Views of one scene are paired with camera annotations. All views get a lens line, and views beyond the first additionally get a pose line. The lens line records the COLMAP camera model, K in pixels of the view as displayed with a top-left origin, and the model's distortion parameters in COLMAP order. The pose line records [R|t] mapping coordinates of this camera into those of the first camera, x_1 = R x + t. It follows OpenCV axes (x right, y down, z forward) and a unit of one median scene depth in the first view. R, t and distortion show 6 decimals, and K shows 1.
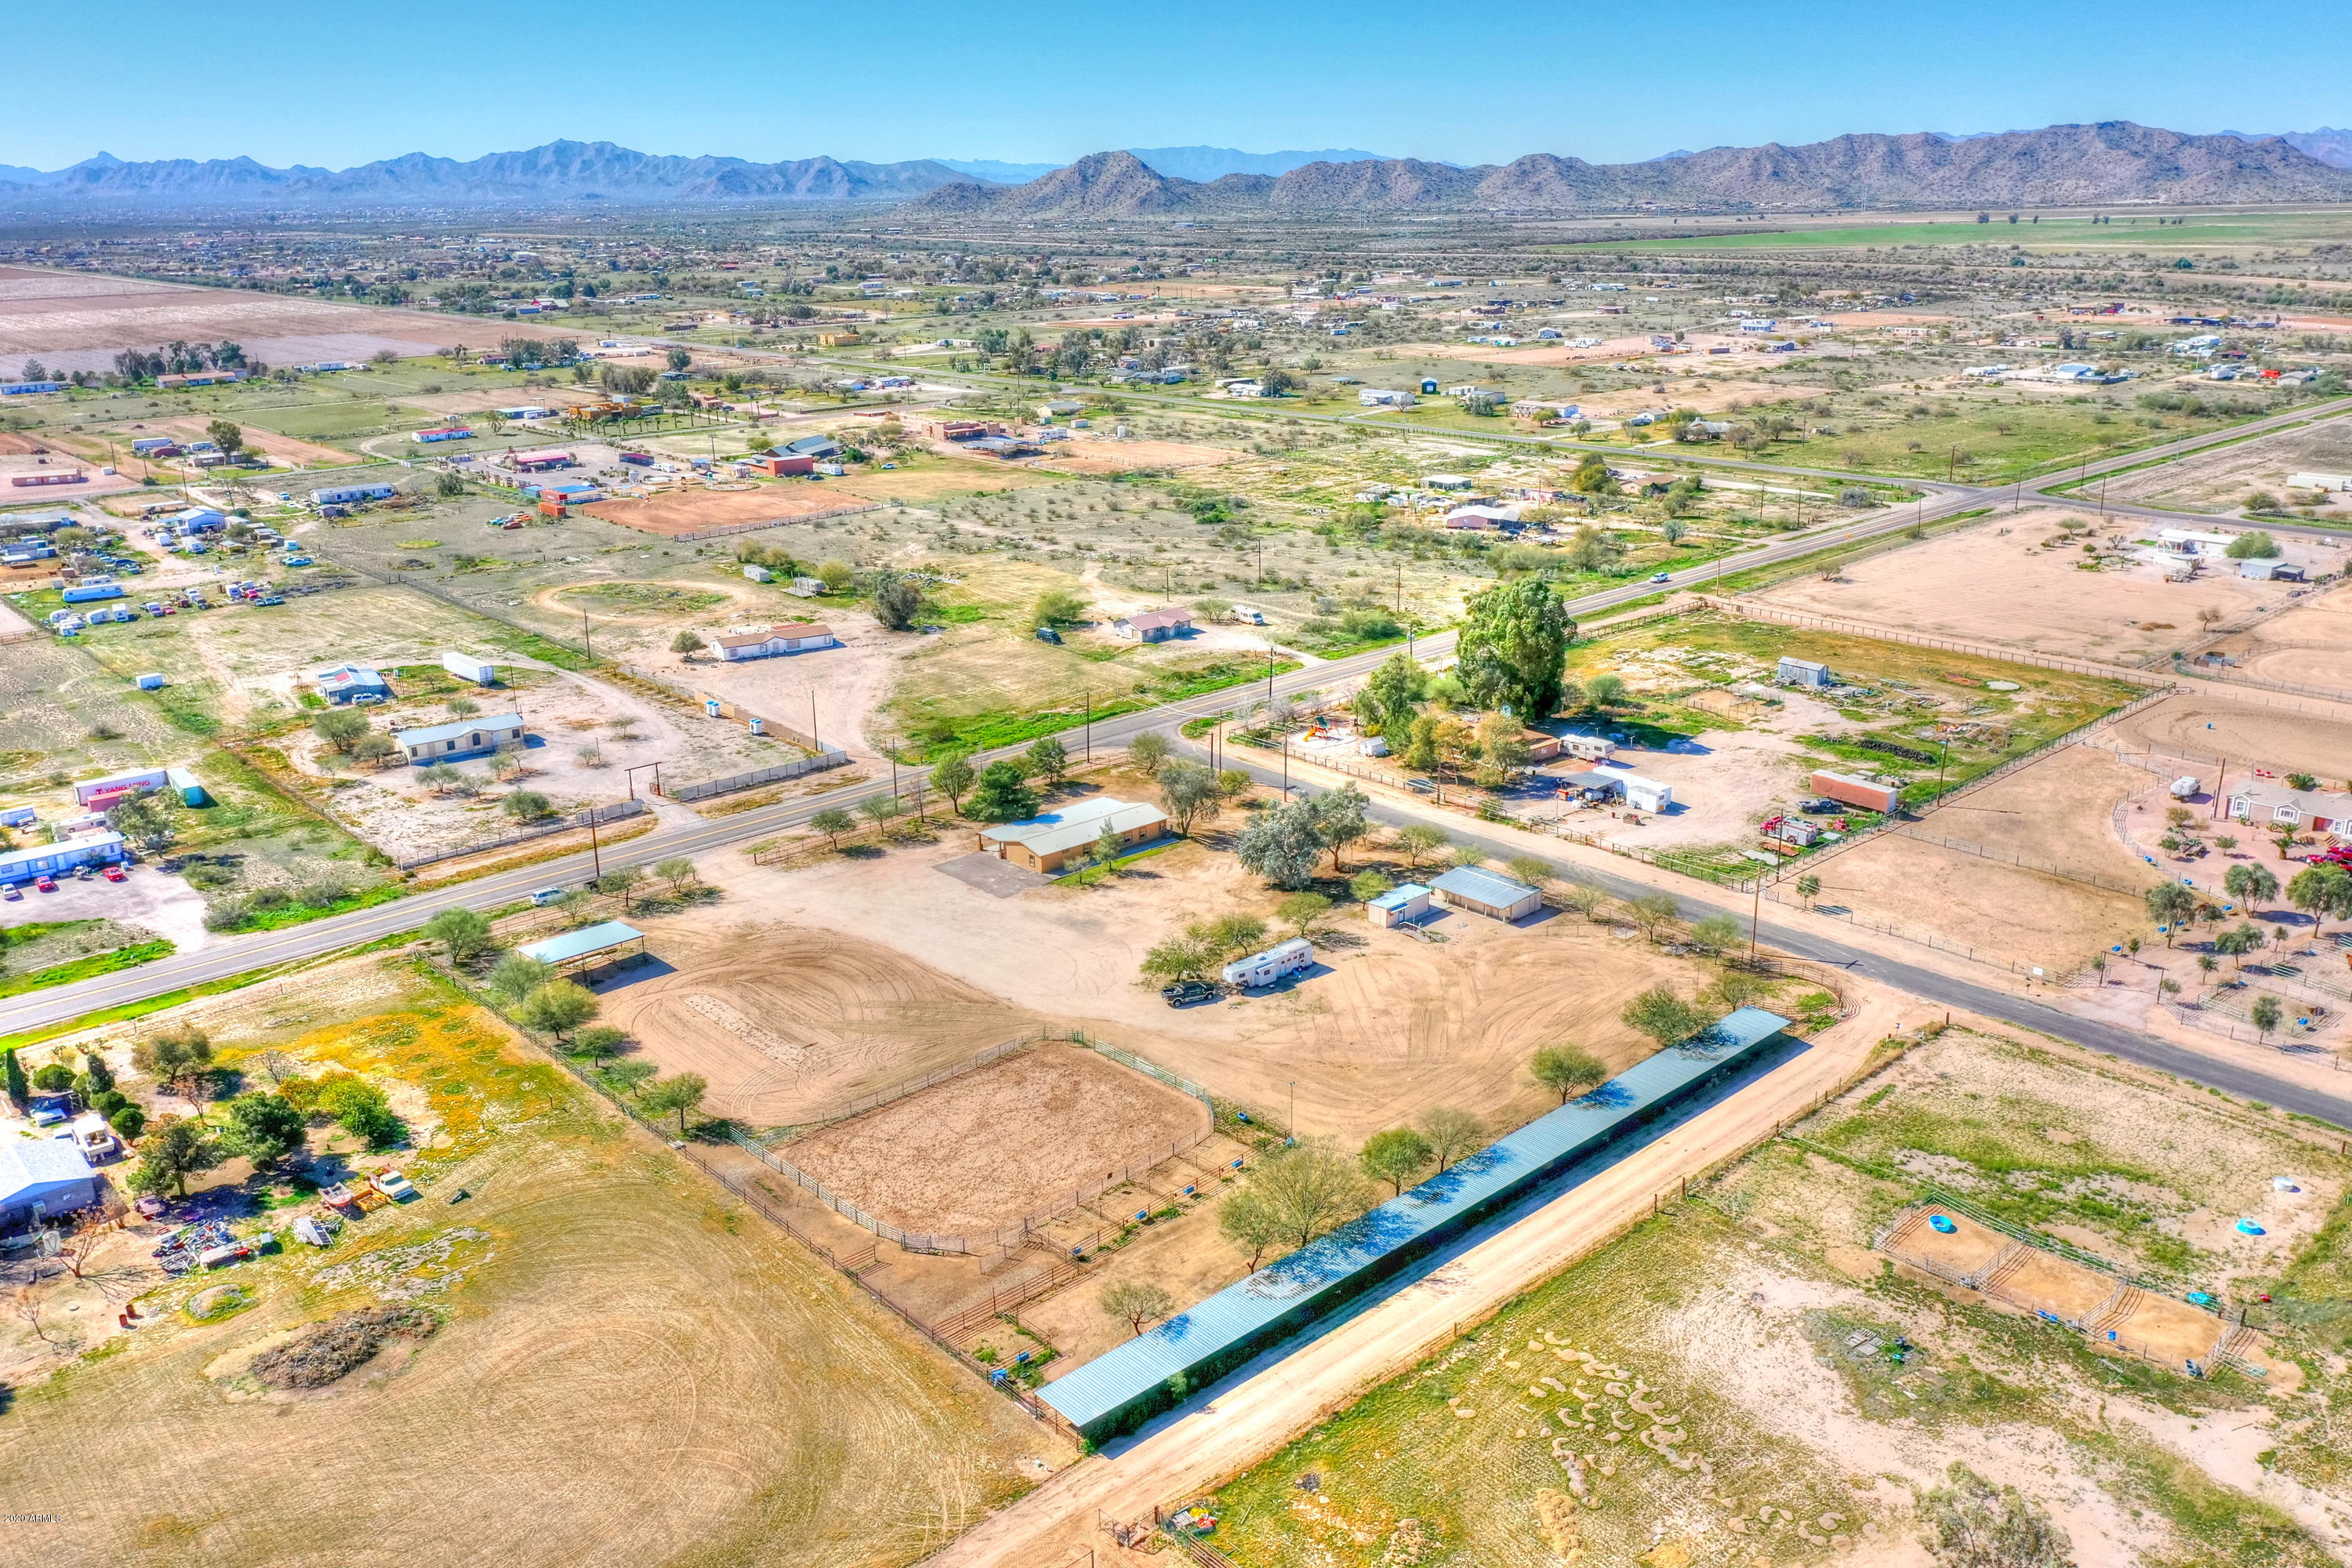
lens RADIAL K [[1851.5, 0, 1169.8], [0, 1851.5, 759.9], [0, 0, 1]] dist [0.002647, -0.014968]
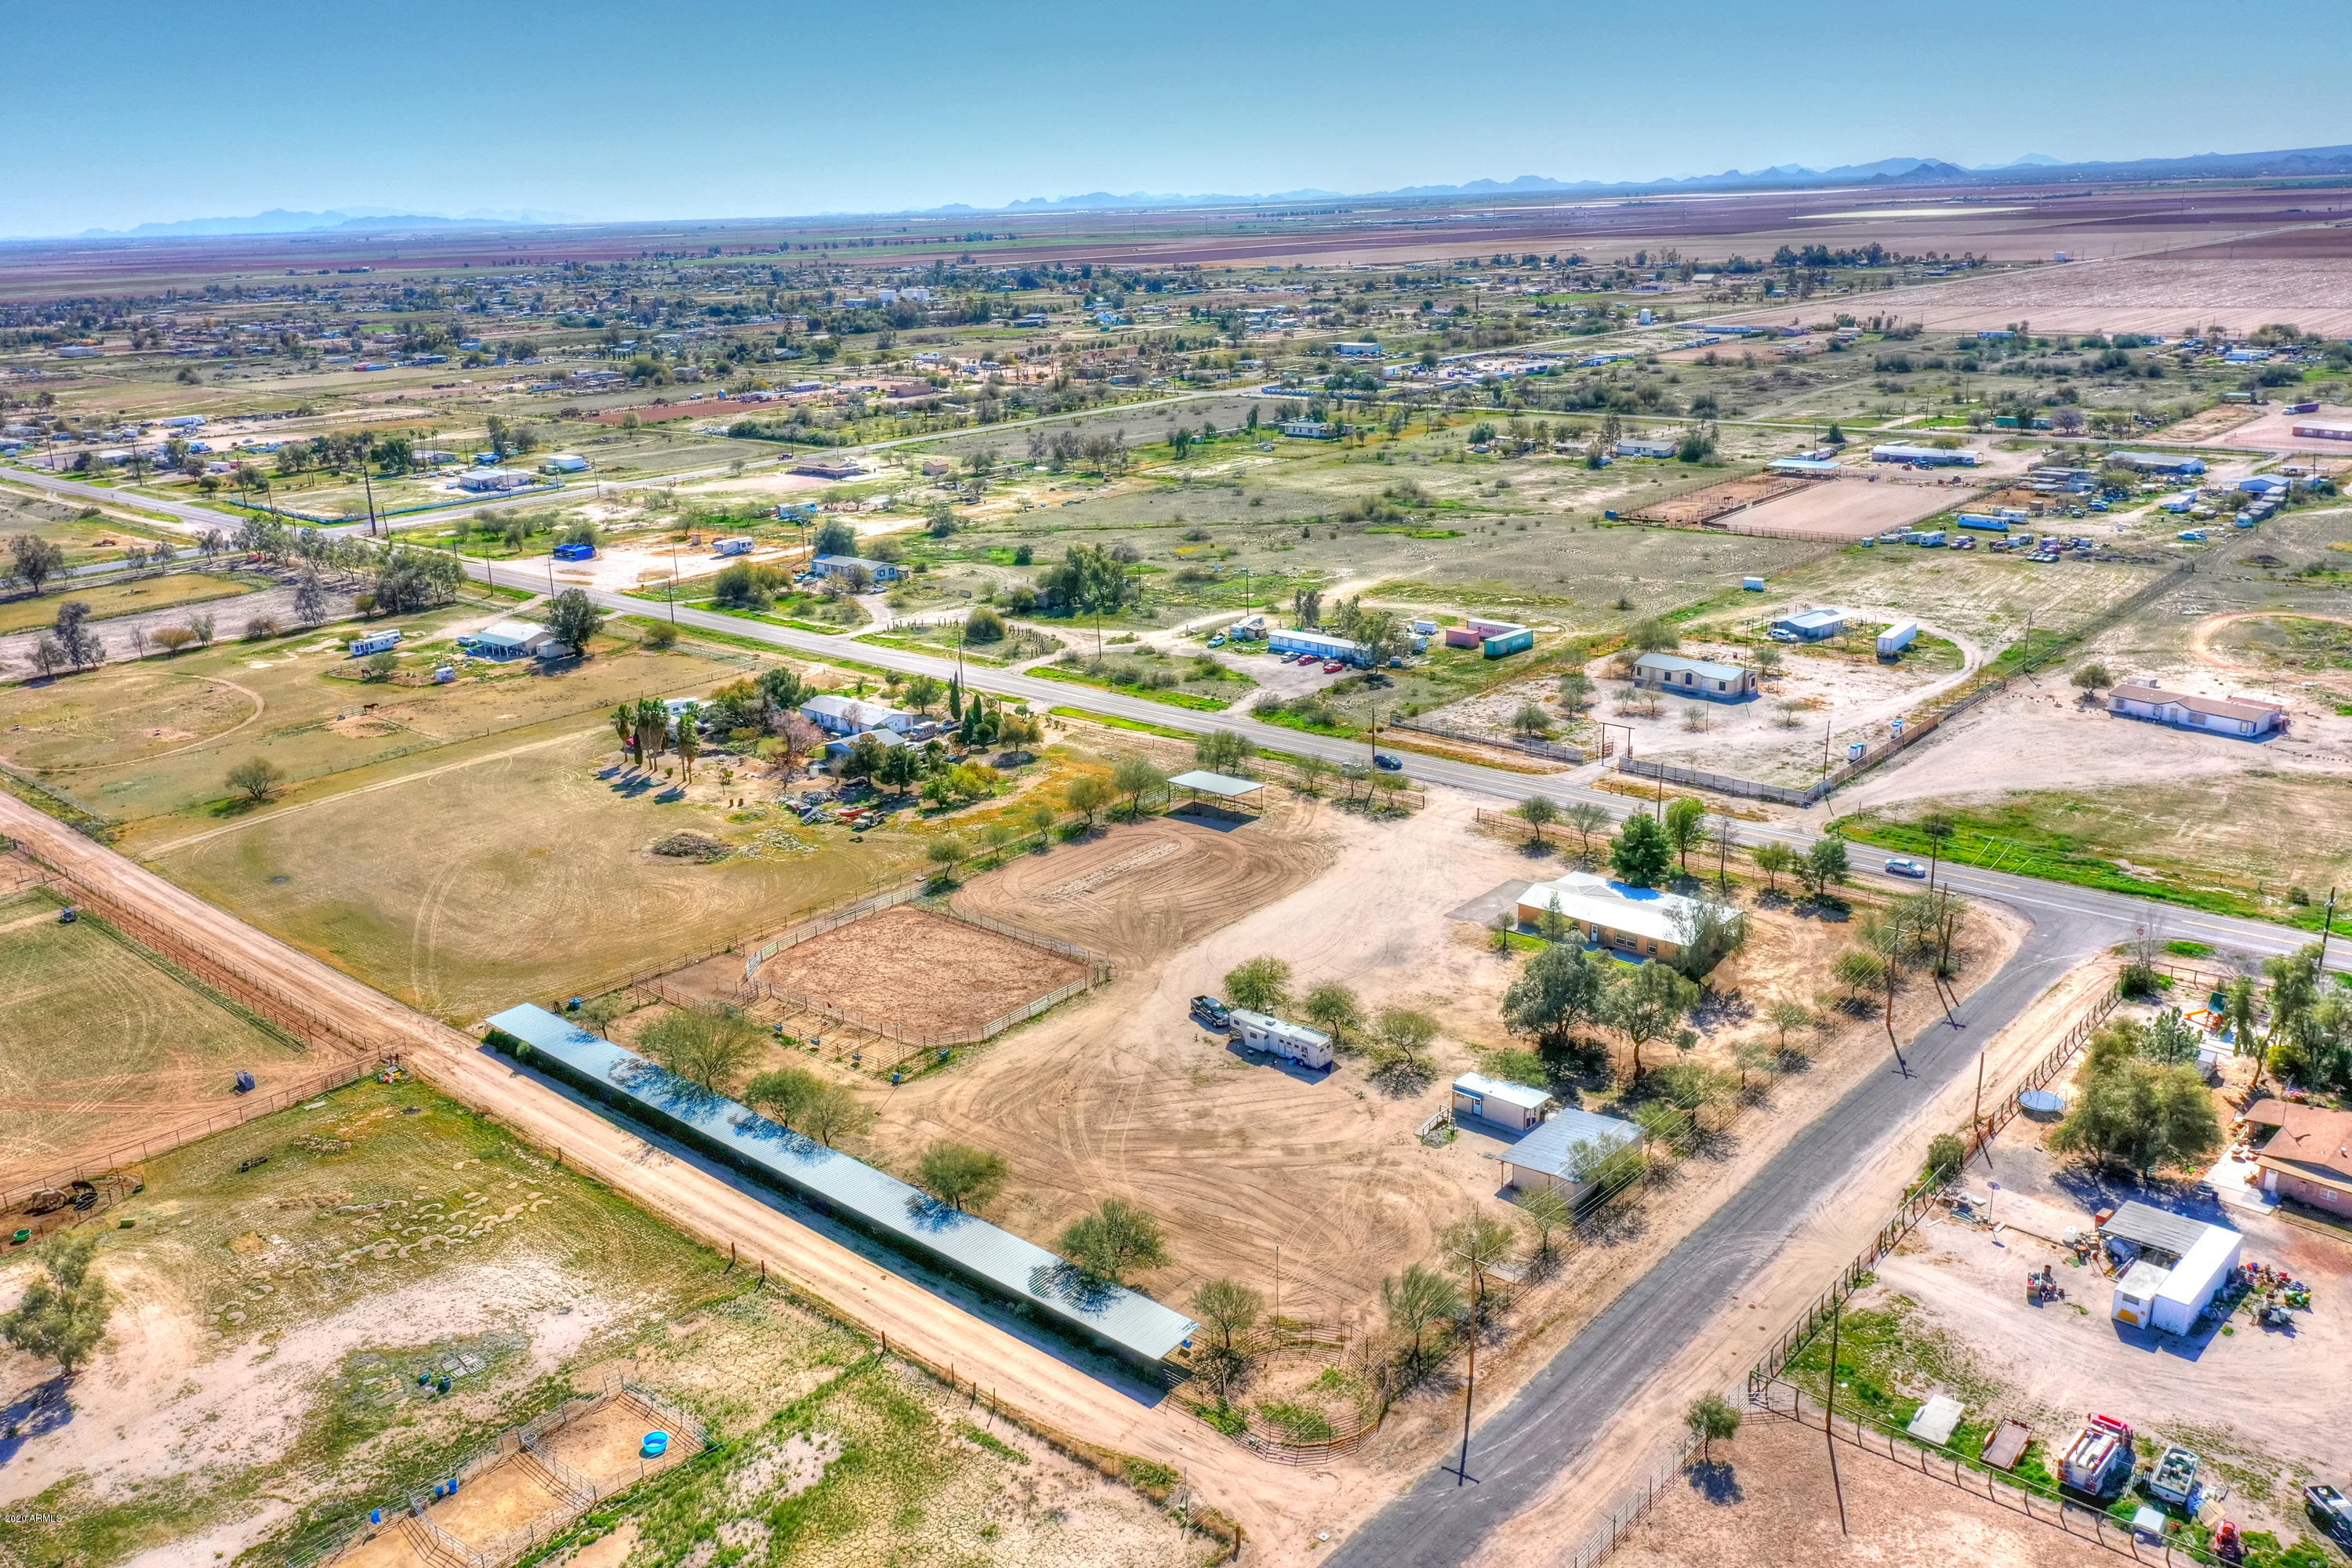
lens RADIAL K [[1851.5, 0, 1180.1], [0, 1851.5, 780.0], [0, 0, 1]] dist [0.002647, -0.014968]
pose [[0.114780, 0.306769, -0.944838, 0.898900], [-0.264994, 0.926114, 0.268498, -0.243435], [0.957394, 0.219558, 0.187591, 0.798003]]
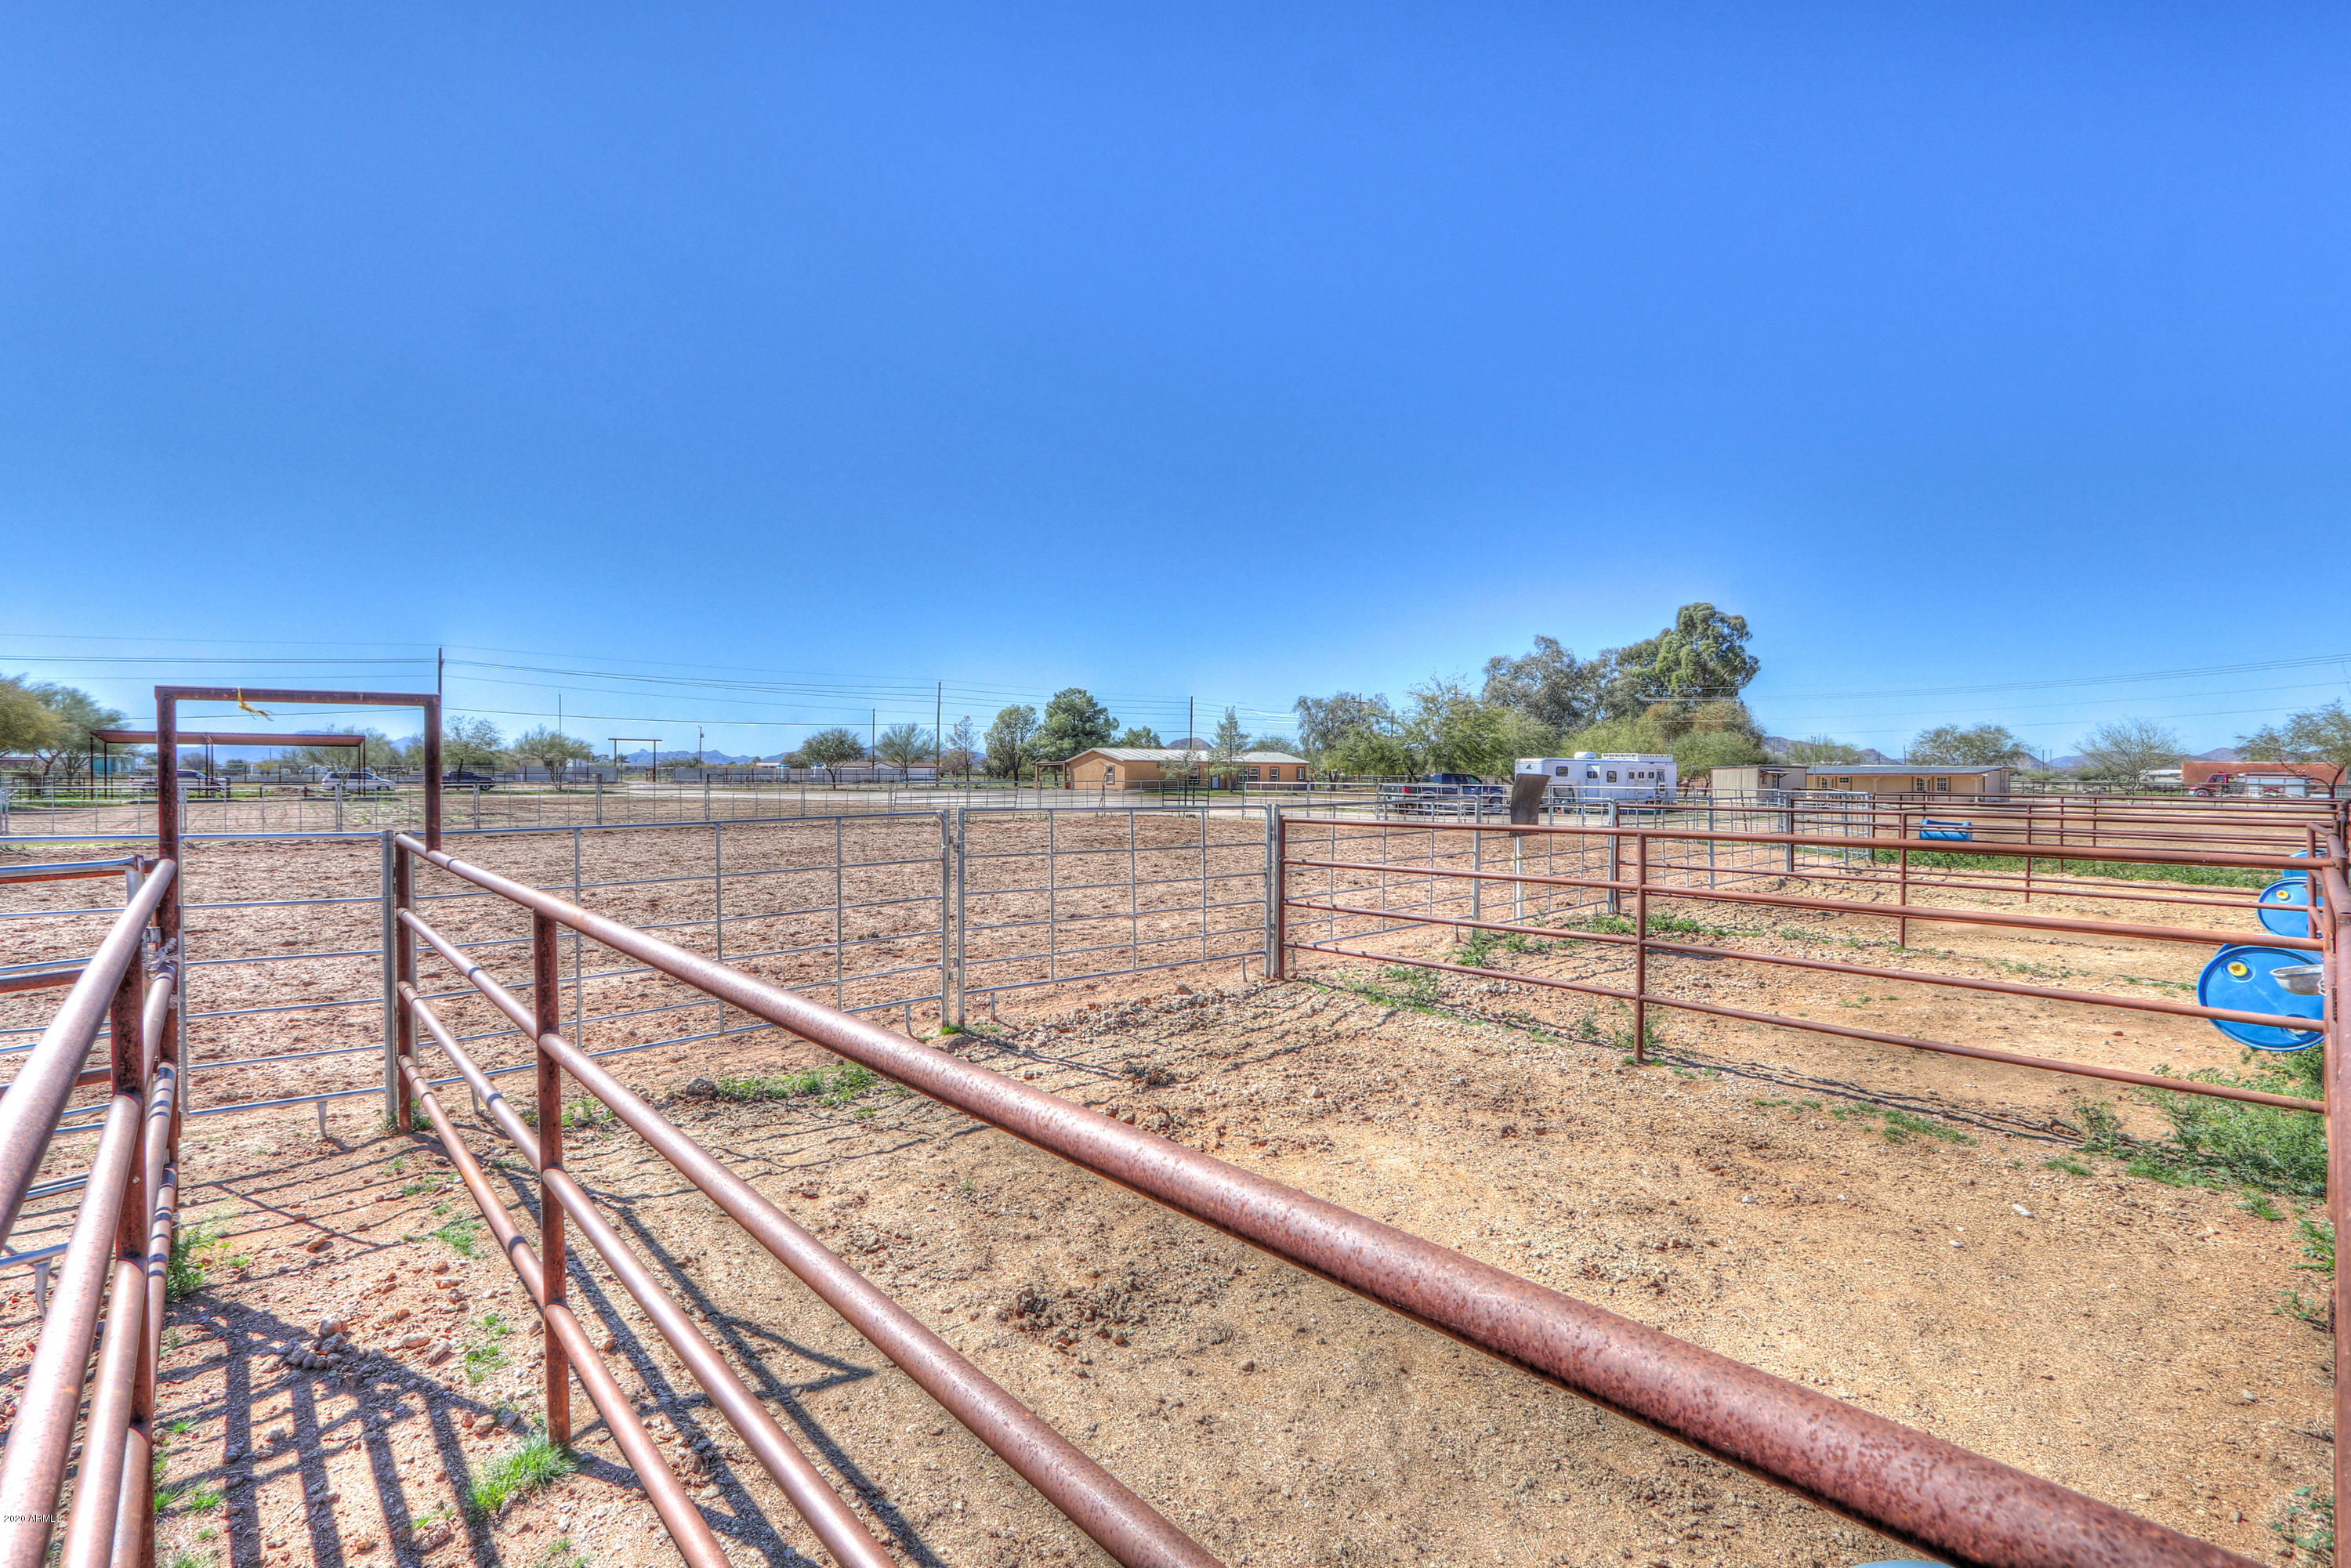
lens RADIAL K [[1100.6, 0, 1169.1], [0, 1100.6, 785.4], [0, 0, 1]] dist [-0.017402, 0.003843]
pose [[0.998714, 0.018056, -0.047364, -0.043458], [-0.030778, 0.958448, -0.283601, 0.202724], [0.040275, 0.284694, 0.957772, 0.771953]]
